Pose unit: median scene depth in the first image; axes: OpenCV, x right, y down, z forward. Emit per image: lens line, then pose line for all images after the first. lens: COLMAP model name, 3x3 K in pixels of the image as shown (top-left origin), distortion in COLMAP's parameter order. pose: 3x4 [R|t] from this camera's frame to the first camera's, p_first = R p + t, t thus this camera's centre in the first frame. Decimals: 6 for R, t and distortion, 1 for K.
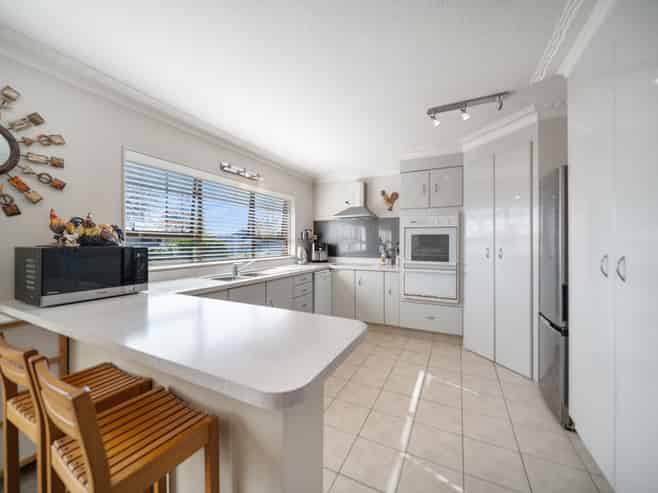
lens RADIAL K [[257.5, 0, 328.8], [0, 257.5, 245.2], [0, 0, 1]] dist [-0.001932, -0.000213]
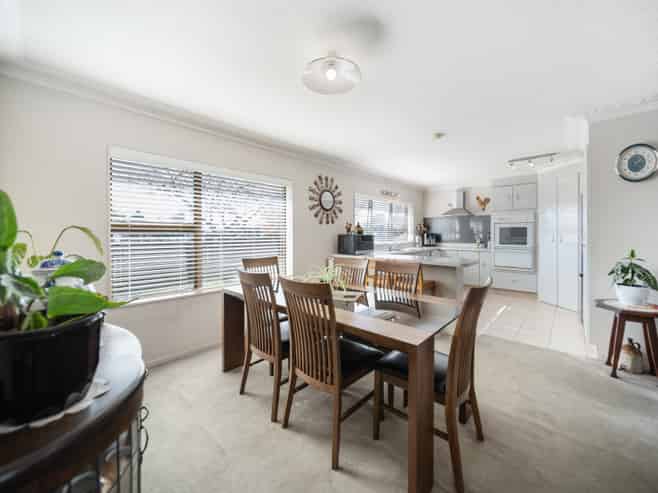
lens RADIAL K [[257.5, 0, 332.2], [0, 257.5, 235.3], [0, 0, 1]] dist [-0.001932, -0.000213]
pose [[0.960931, -0.001242, -0.276785, -0.192797], [0.000991, 0.999999, -0.001048, 0.005622], [0.276786, 0.000733, 0.960931, -0.678306]]
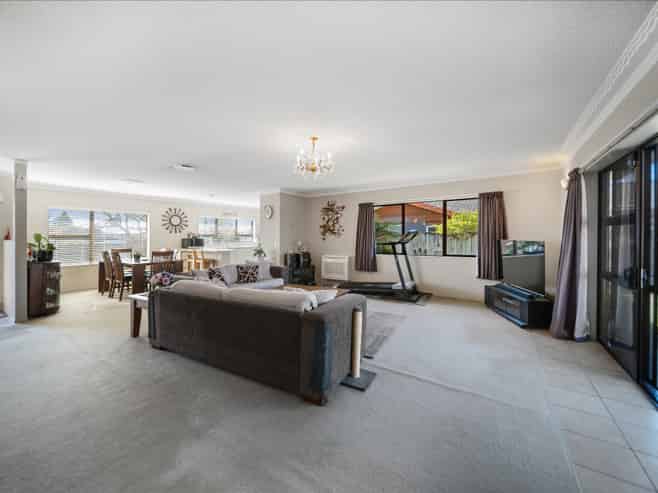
lens RADIAL K [[257.5, 0, 332.4], [0, 257.5, 236.2], [0, 0, 1]] dist [-0.001932, -0.000213]
pose [[0.994279, -0.001064, -0.106811, 0.982770], [0.000631, 0.999991, -0.004083, -0.007496], [0.106814, 0.003992, 0.994271, -1.584554]]
